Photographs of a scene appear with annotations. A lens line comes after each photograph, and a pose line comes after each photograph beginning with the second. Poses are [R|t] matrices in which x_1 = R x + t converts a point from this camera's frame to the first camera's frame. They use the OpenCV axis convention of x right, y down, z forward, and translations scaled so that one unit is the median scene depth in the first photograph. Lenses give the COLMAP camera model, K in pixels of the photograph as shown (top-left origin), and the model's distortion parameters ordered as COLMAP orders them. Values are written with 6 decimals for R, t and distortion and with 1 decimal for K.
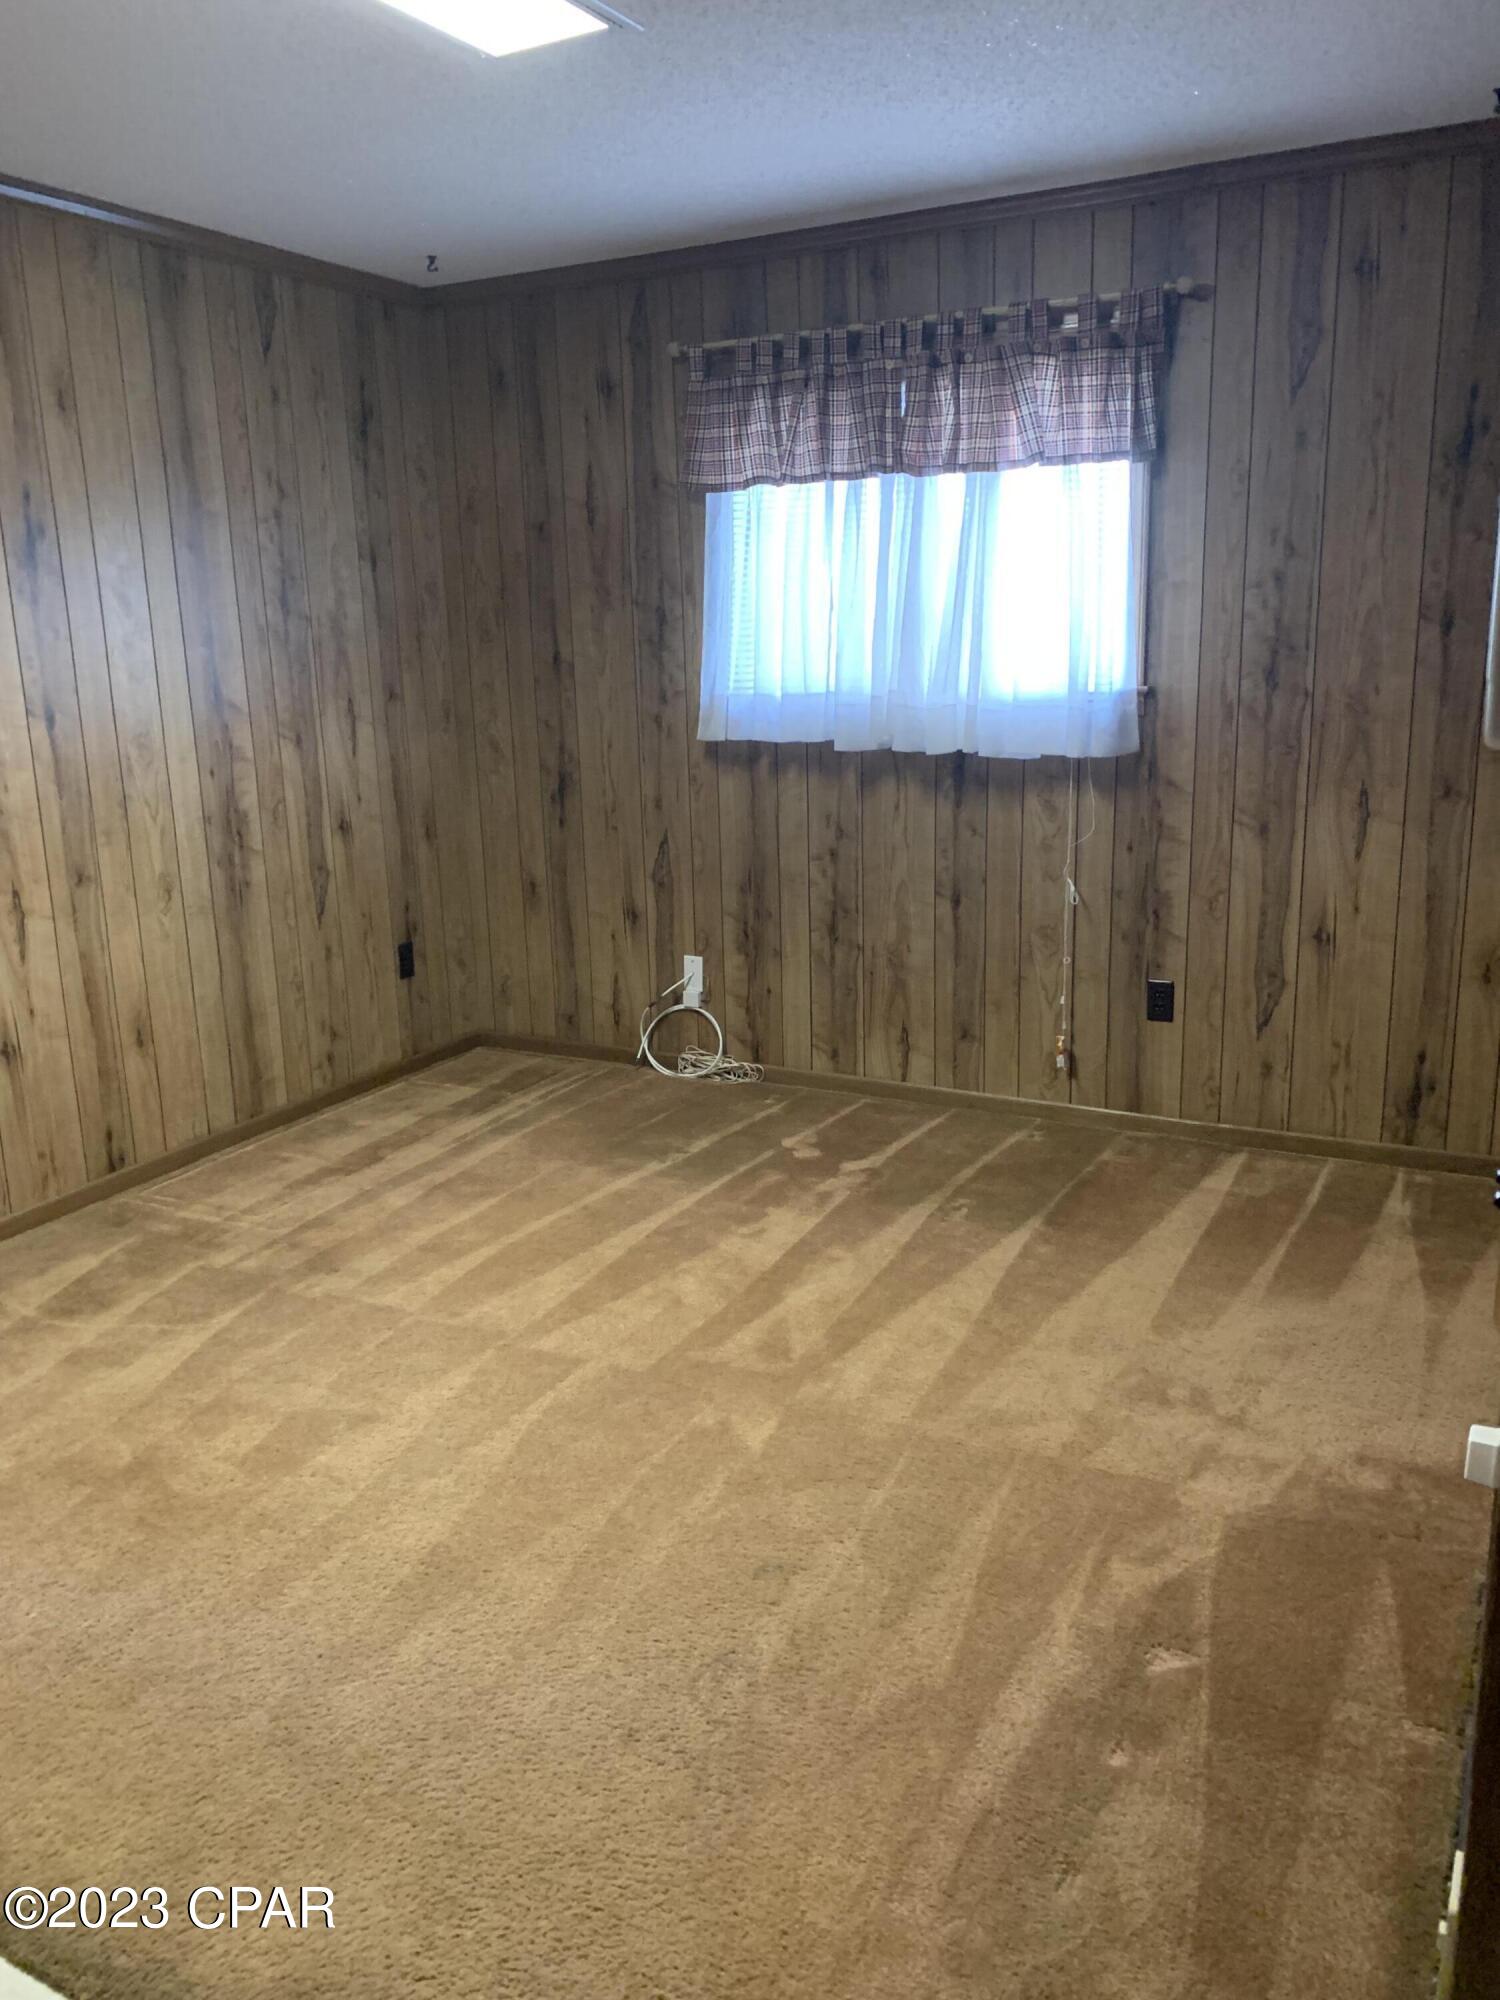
lens RADIAL K [[1534.9, 0, 747.5], [0, 1534.9, 1008.0], [0, 0, 1]] dist [0.057597, -0.065303]
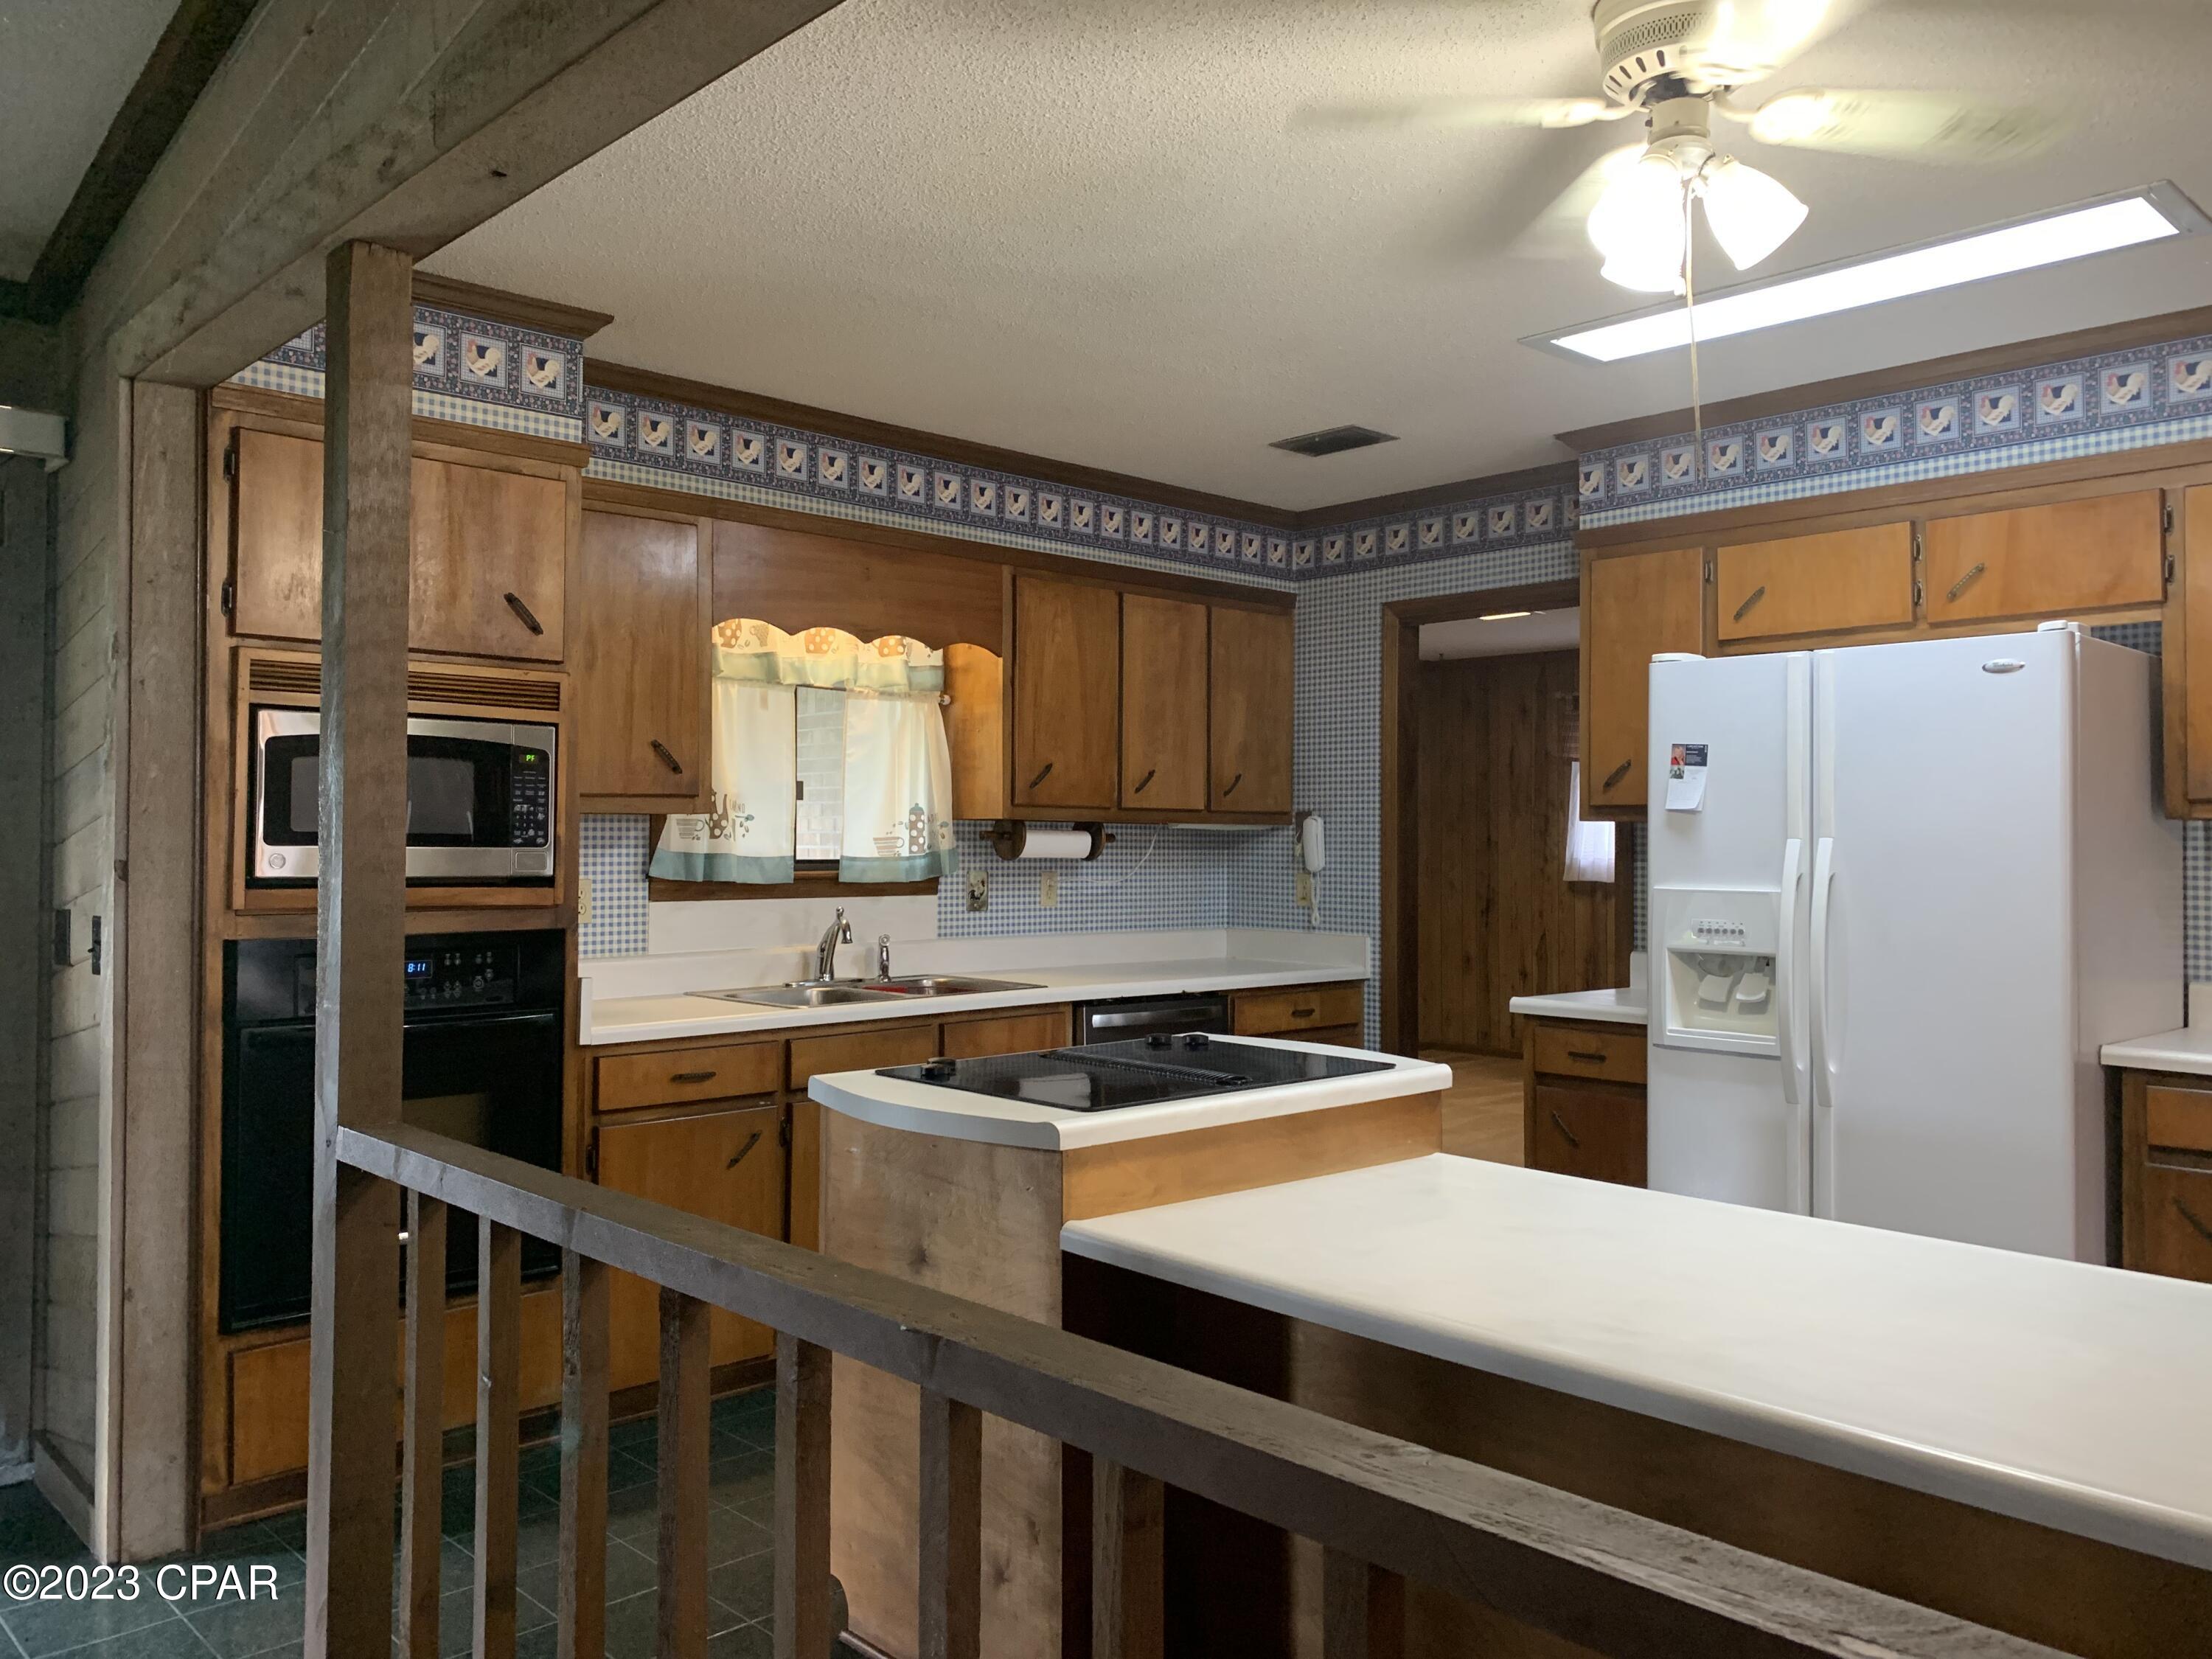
lens RADIAL K [[1697.6, 0, 1075.4], [0, 1697.6, 797.9], [0, 0, 1]] dist [0.057597, -0.065303]
pose [[0.947618, 0.024623, -0.318456, 0.064523], [-0.108807, 0.962276, -0.249369, 0.319430], [0.300303, 0.270957, 0.914549, -1.149258]]
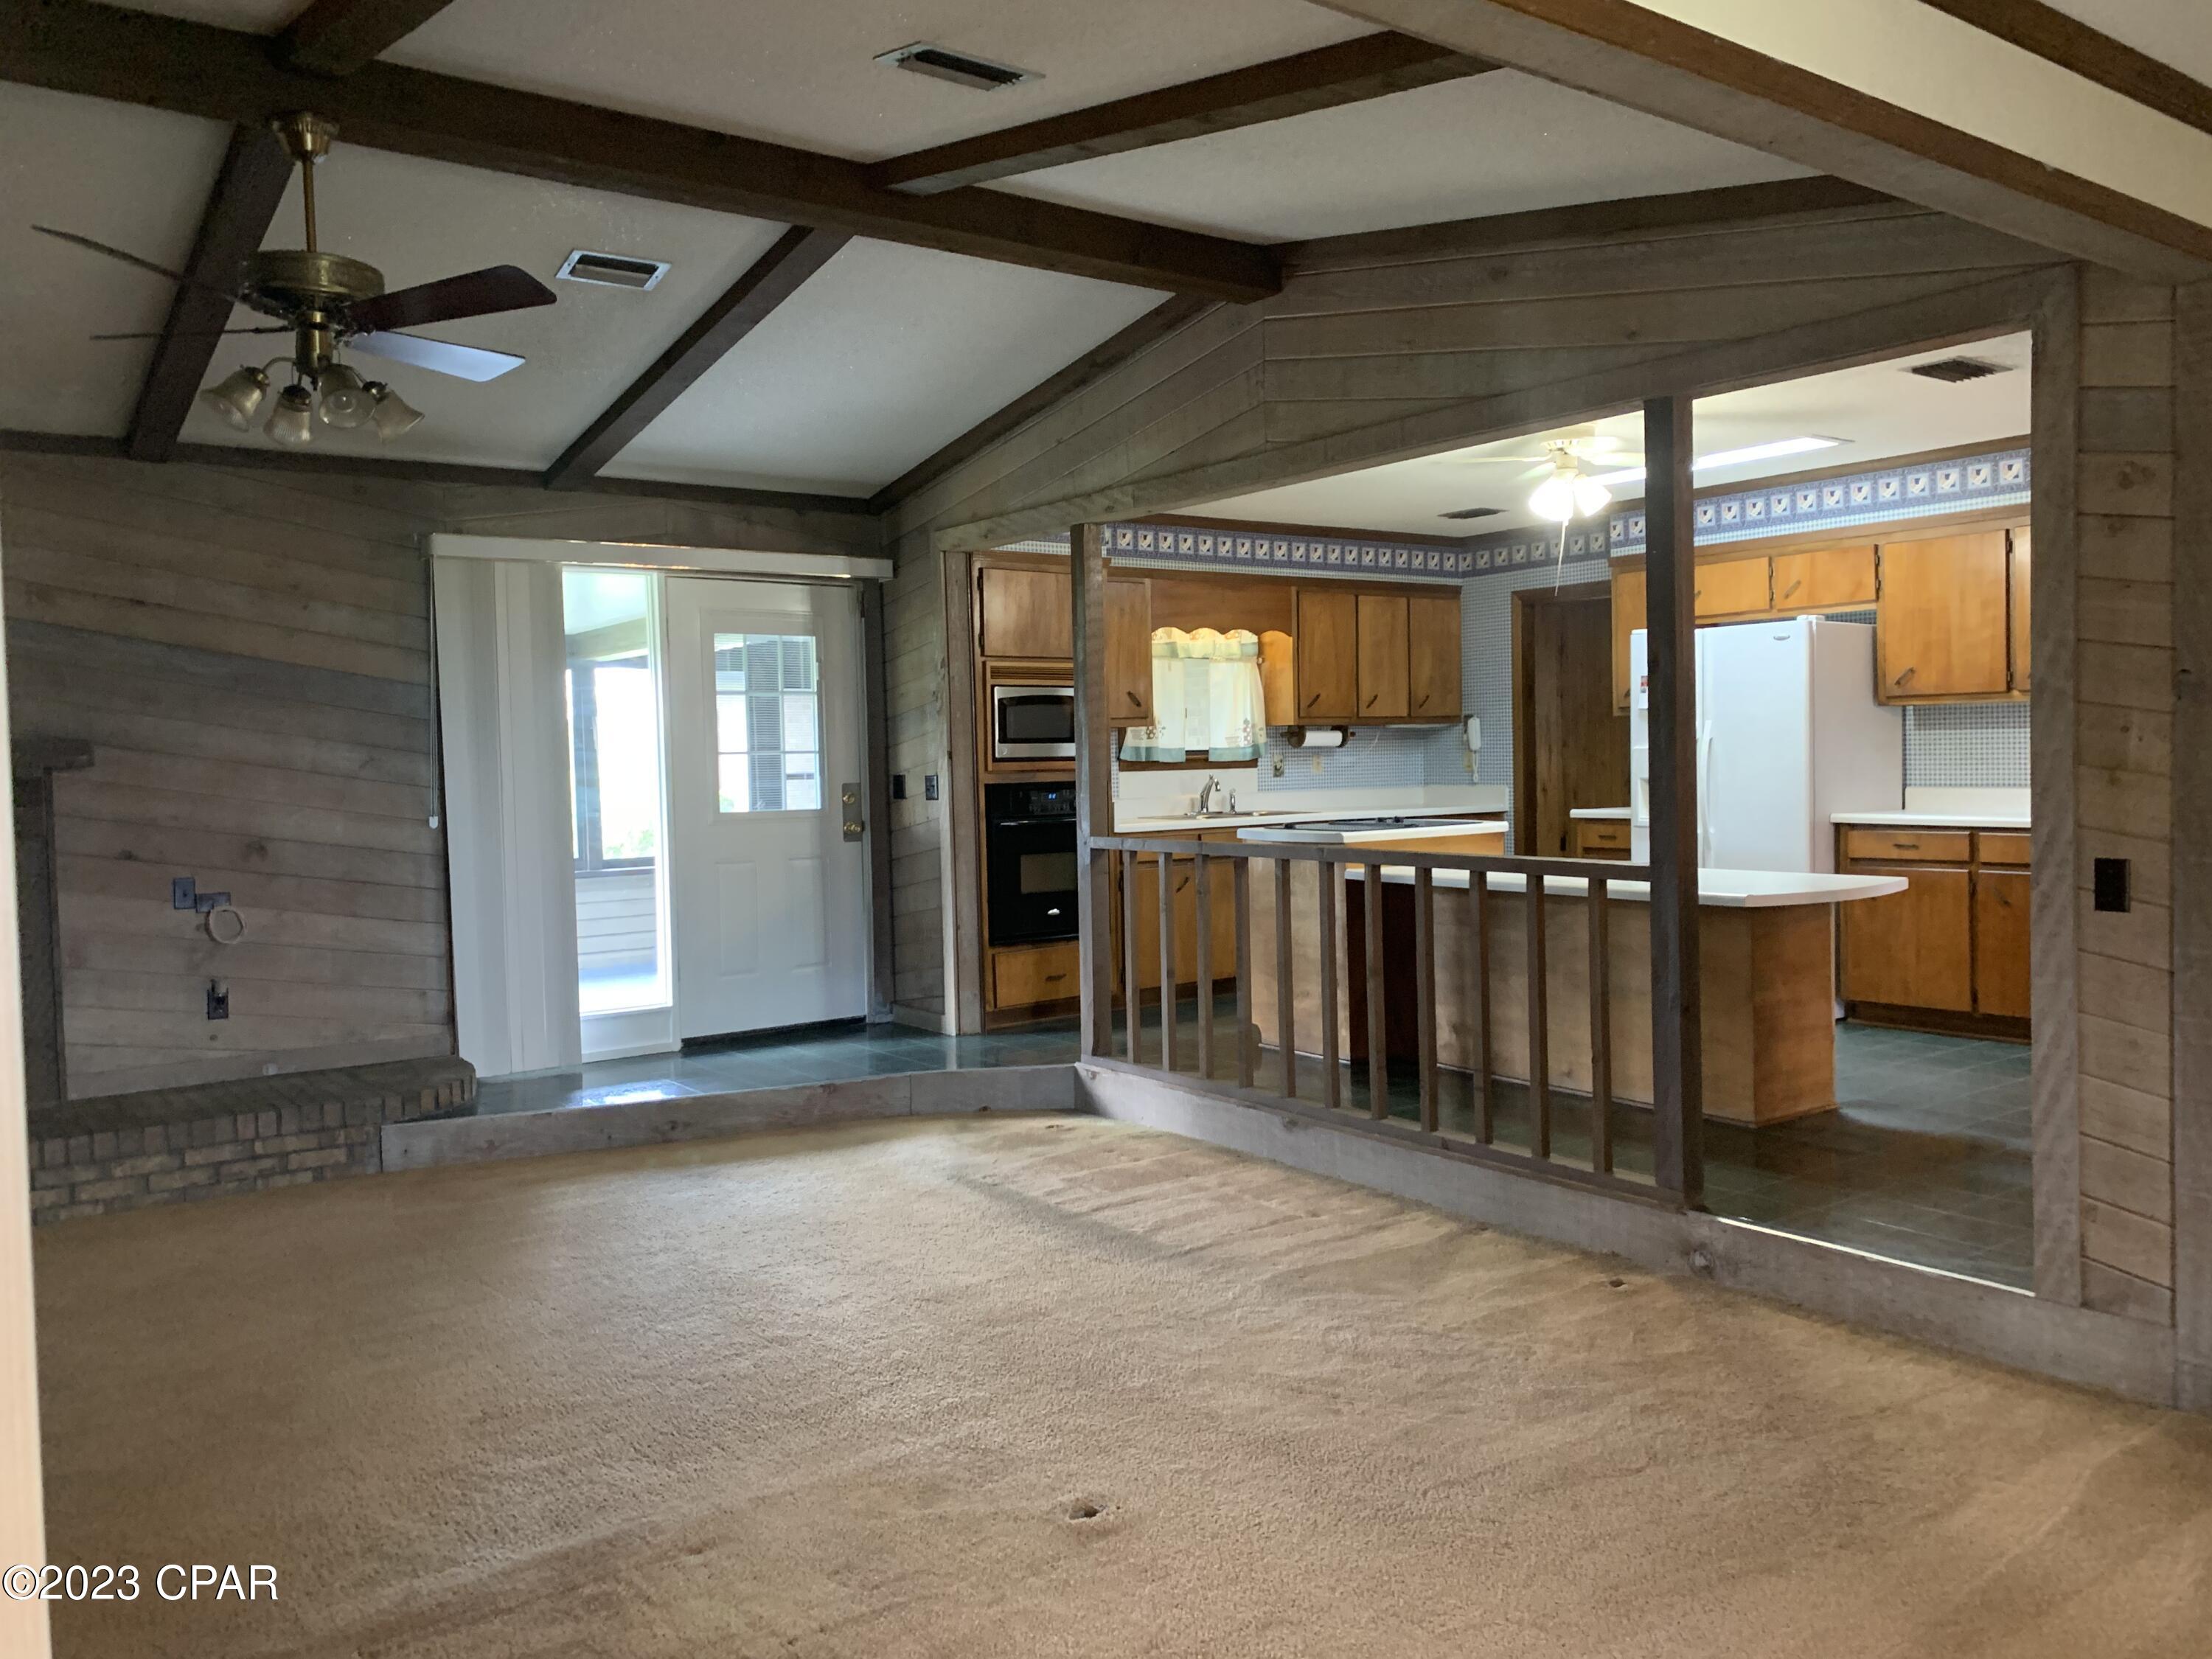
lens RADIAL K [[1697.6, 0, 1109.8], [0, 1697.6, 823.4], [0, 0, 1]] dist [0.057597, -0.065303]
pose [[0.907307, 0.024359, -0.419762, 0.303580], [-0.106436, 0.979111, -0.173243, 0.534868], [0.406773, 0.201862, 0.890947, -1.958282]]
